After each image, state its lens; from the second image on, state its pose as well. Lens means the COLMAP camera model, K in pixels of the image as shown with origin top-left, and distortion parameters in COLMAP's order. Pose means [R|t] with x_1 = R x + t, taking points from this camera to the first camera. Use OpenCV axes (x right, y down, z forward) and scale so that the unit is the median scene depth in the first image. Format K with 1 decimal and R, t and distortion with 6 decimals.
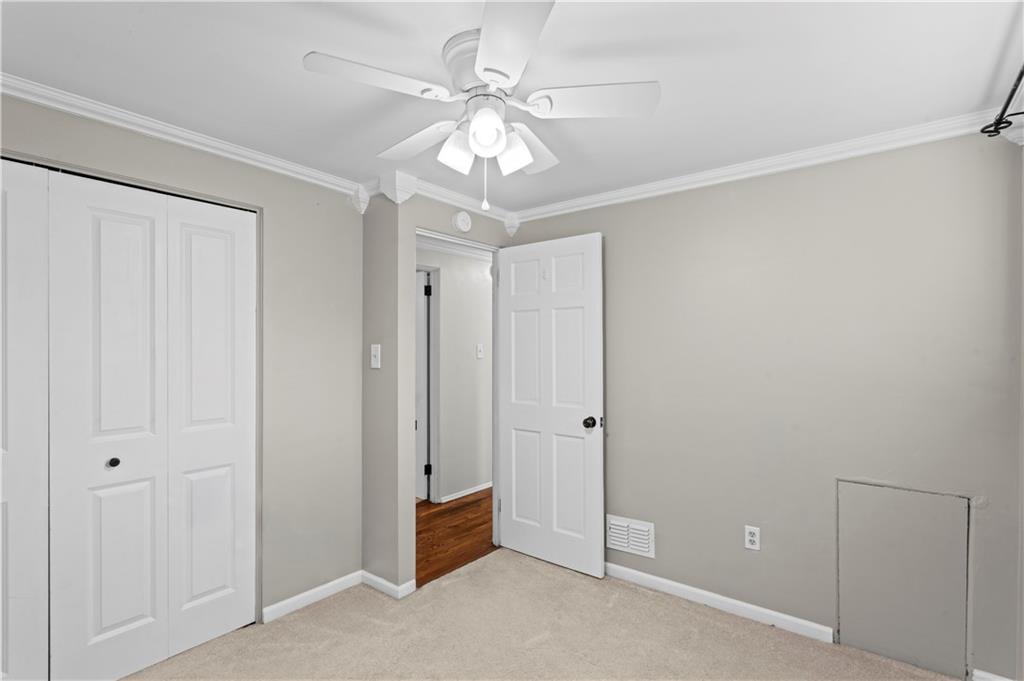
lens RADIAL K [[477.6, 0, 509.5], [0, 477.6, 341.1], [0, 0, 1]] dist [-0.000648, 0.000055]
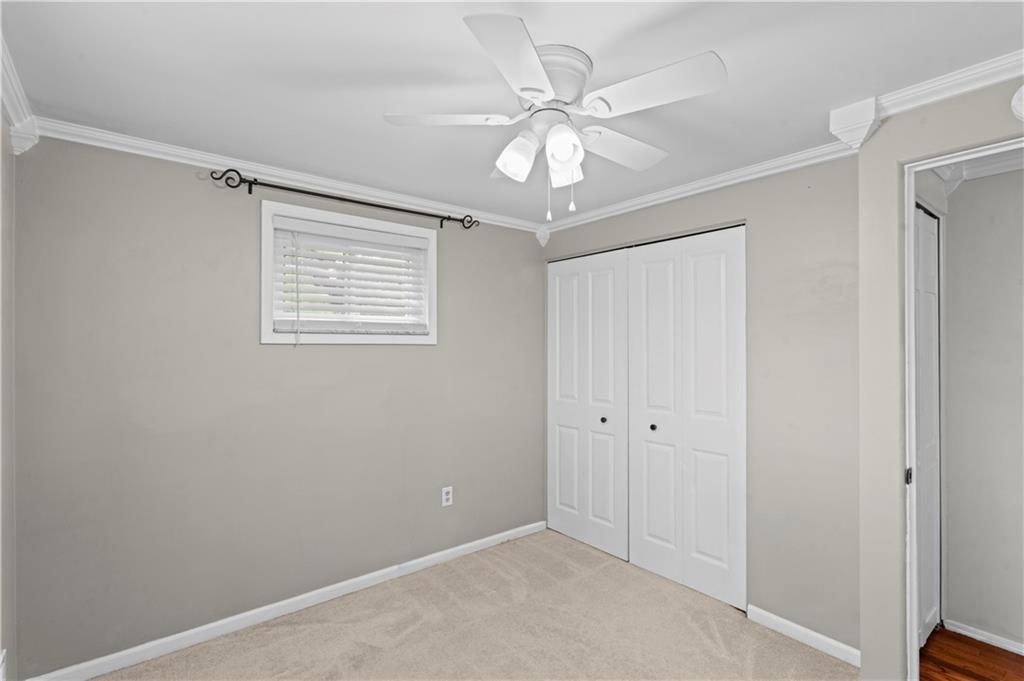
lens RADIAL K [[502.8, 0, 512.0], [0, 502.8, 340.5], [0, 0, 1]] dist [0.000661, 0.000214]
pose [[-0.217896, -0.009001, -0.975930, 0.820833], [0.009764, 0.999887, -0.011402, -0.007585], [0.975923, -0.012013, -0.217784, 0.906474]]
